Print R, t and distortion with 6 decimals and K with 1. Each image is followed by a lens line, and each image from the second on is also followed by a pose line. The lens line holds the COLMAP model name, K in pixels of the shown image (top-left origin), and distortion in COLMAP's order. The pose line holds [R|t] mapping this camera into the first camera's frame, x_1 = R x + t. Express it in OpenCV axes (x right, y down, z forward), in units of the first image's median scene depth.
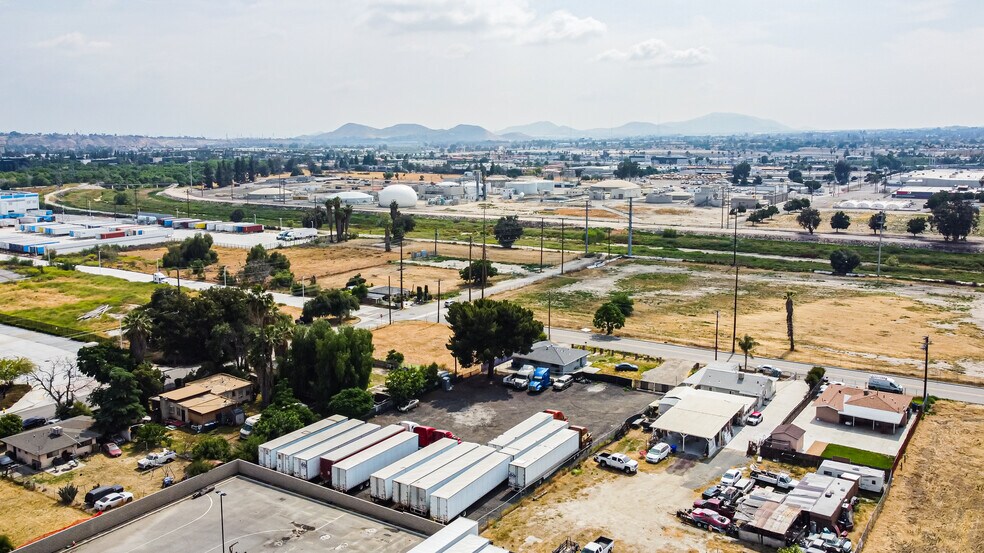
lens RADIAL K [[820.7, 0, 484.2], [0, 820.7, 221.6], [0, 0, 1]] dist [0.002953, -0.006968]
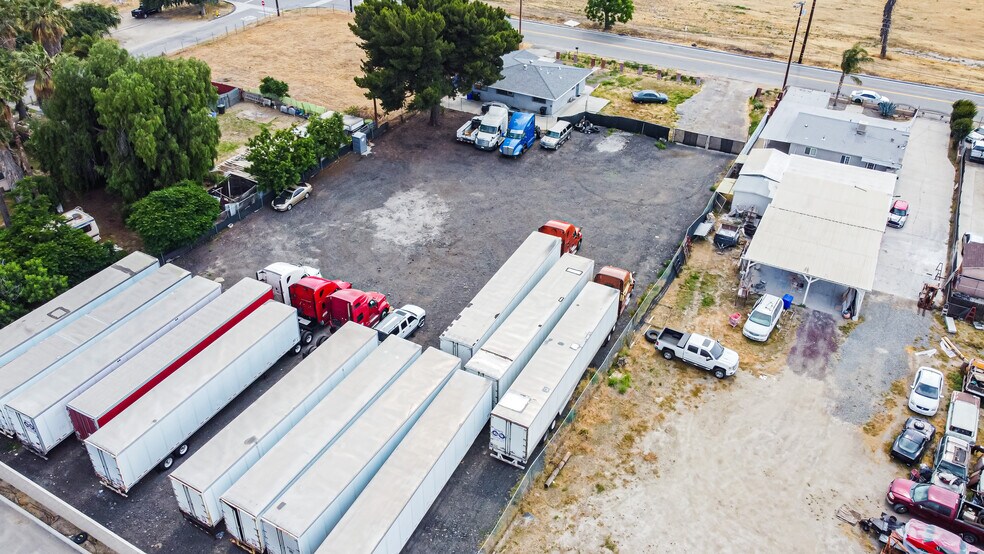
lens RADIAL K [[775.5, 0, 489.3], [0, 775.5, 224.8], [0, 0, 1]] dist [-0.008138, 0.005396]
pose [[0.996107, -0.035422, 0.080720, -0.001109], [-0.002361, 0.904661, 0.426125, 0.014475], [-0.088119, -0.424656, 0.901056, 0.498573]]
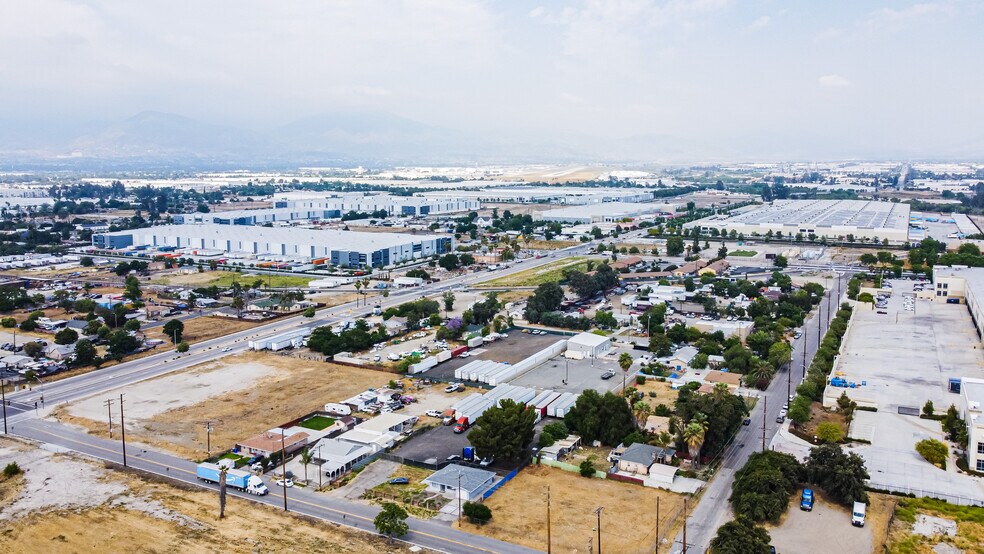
lens RADIAL K [[753.4, 0, 520.6], [0, 753.4, 246.8], [0, 0, 1]] dist [-0.000668, -0.001452]
pose [[-0.990892, 0.023374, -0.132613, 0.154785], [-0.005722, 0.976622, 0.214890, -0.470452], [0.134536, 0.213691, -0.967593, 2.350319]]
